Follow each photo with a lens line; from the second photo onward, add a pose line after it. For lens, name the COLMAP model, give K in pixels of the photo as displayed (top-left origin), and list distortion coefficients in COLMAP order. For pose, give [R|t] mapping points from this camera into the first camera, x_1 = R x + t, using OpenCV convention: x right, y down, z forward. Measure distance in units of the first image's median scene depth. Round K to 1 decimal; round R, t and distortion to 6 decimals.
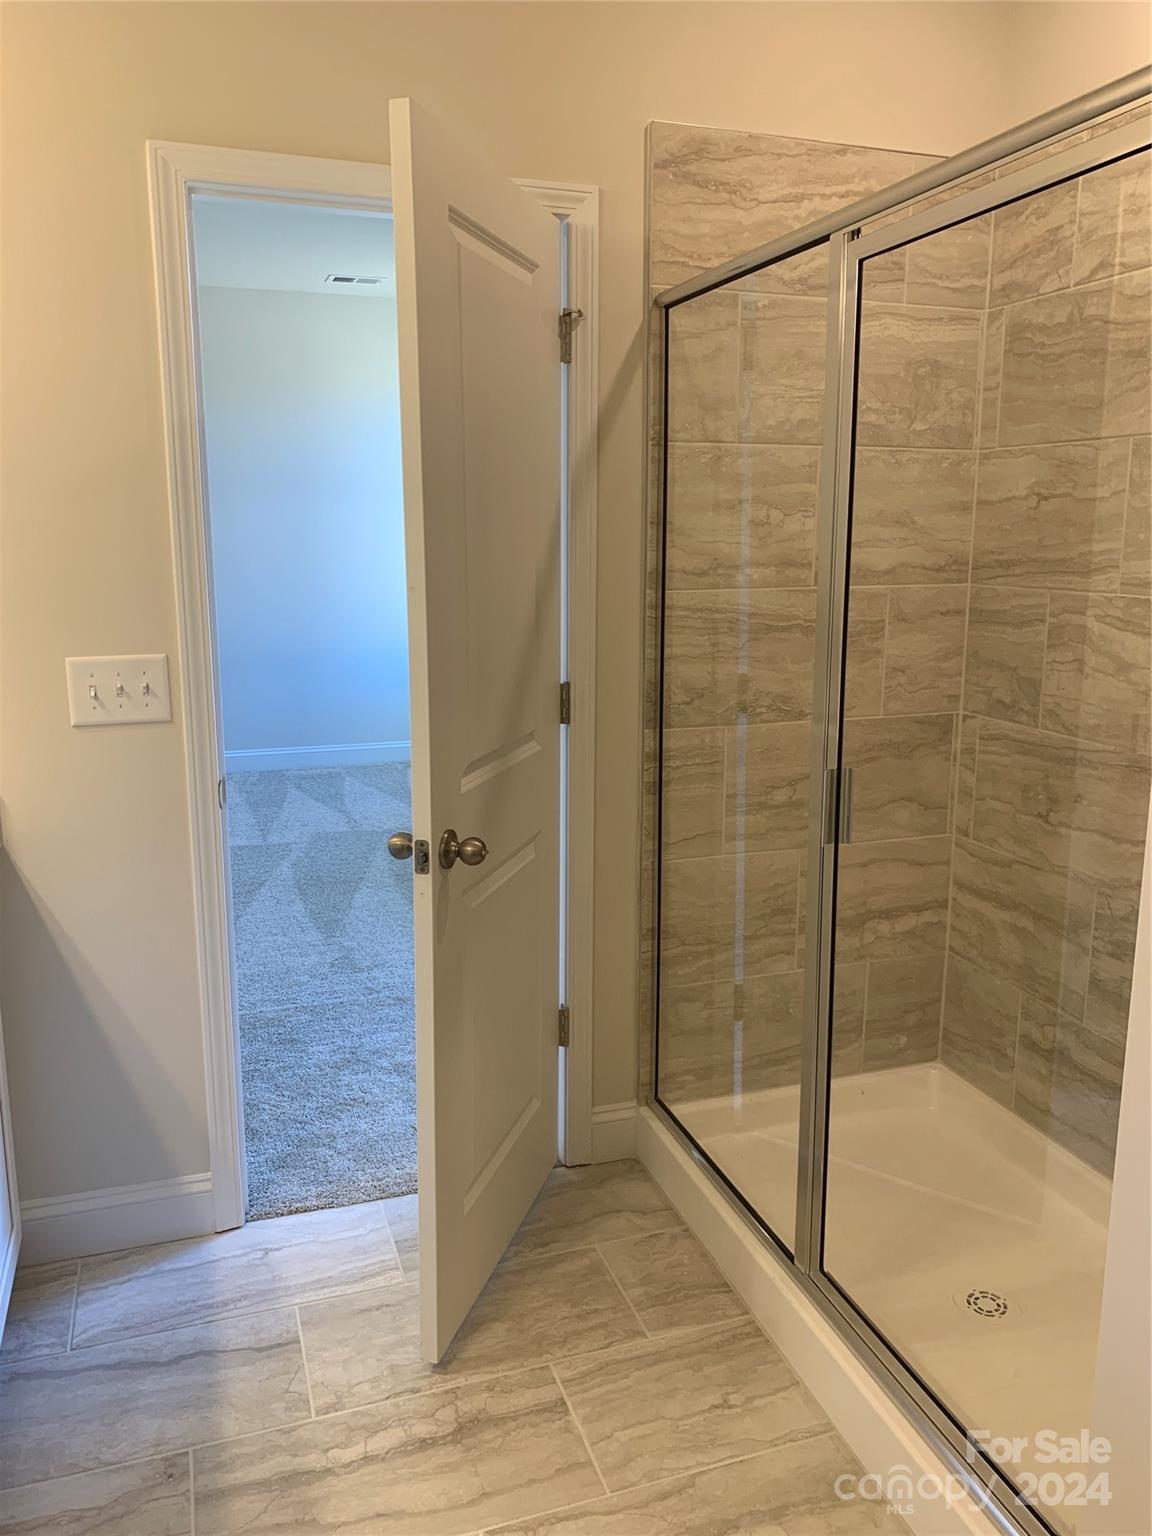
lens RADIAL K [[1170.2, 0, 583.8], [0, 1170.2, 768.0], [0, 0, 1]] dist [0.021553, -0.027169]
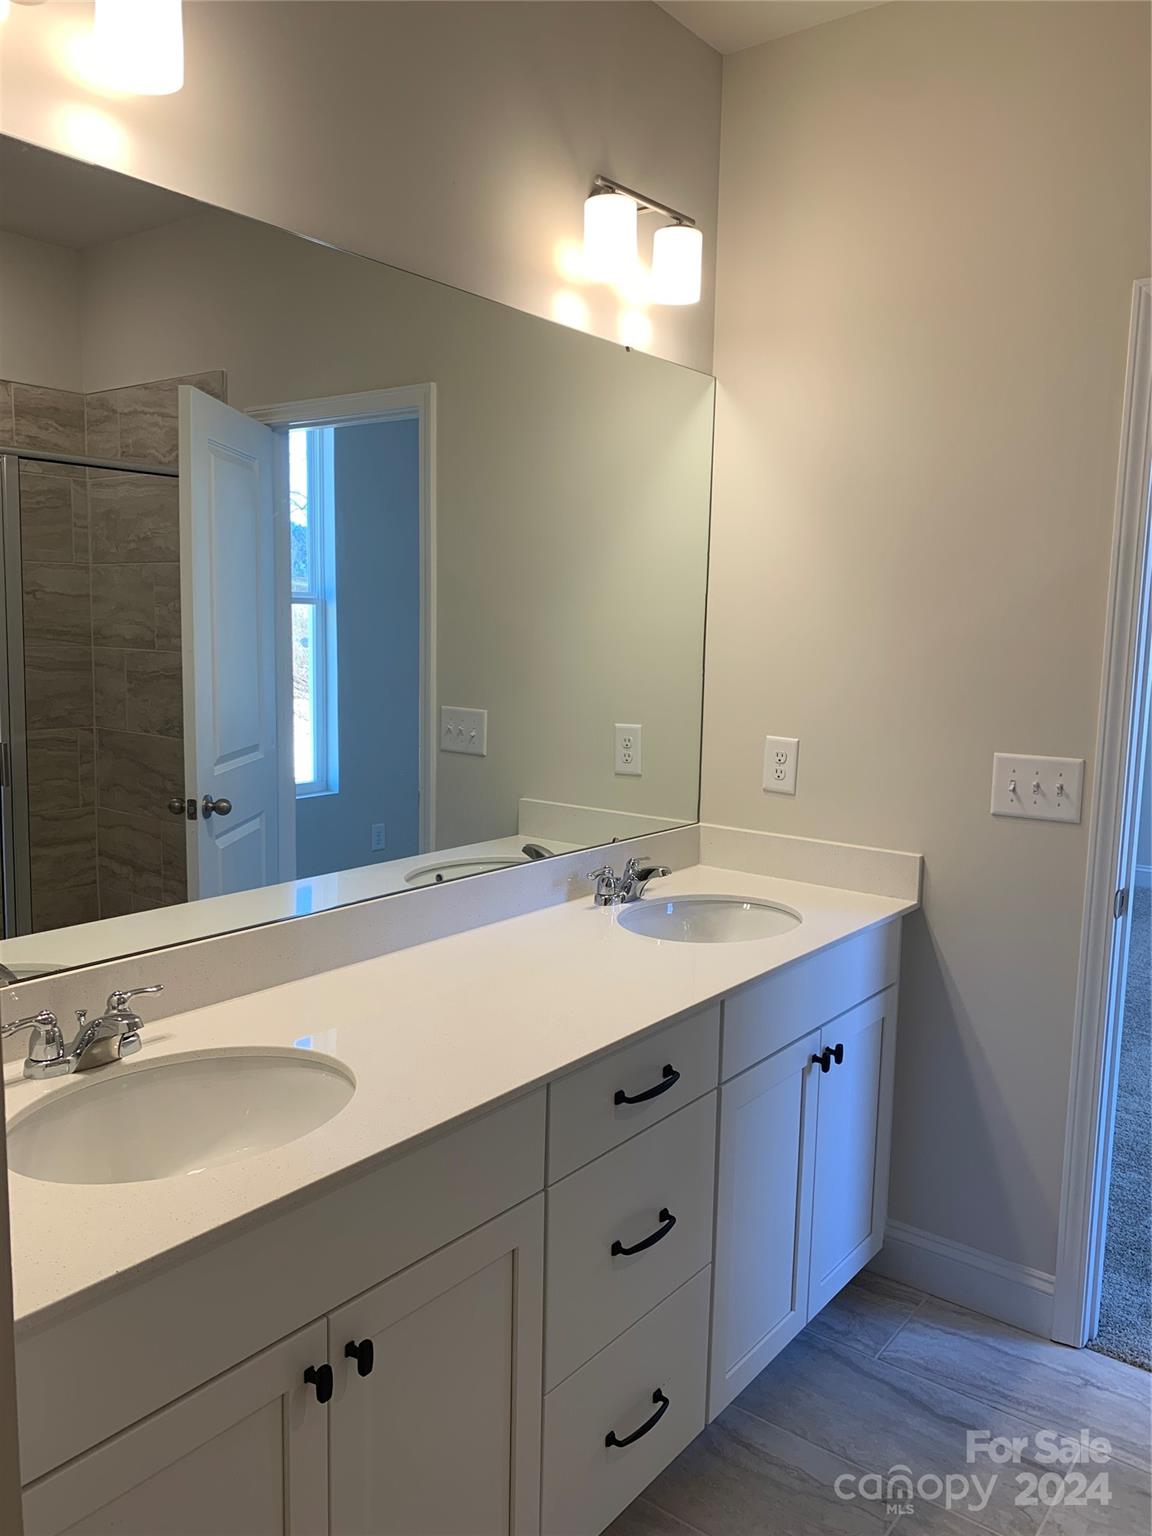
lens RADIAL K [[1170.2, 0, 583.8], [0, 1170.2, 768.0], [0, 0, 1]] dist [0.021553, -0.027169]
pose [[0.548216, 0.111775, -0.828834, 0.265067], [-0.185130, 0.982663, 0.010070, -0.017772], [0.815590, 0.147921, 0.559404, 0.056311]]
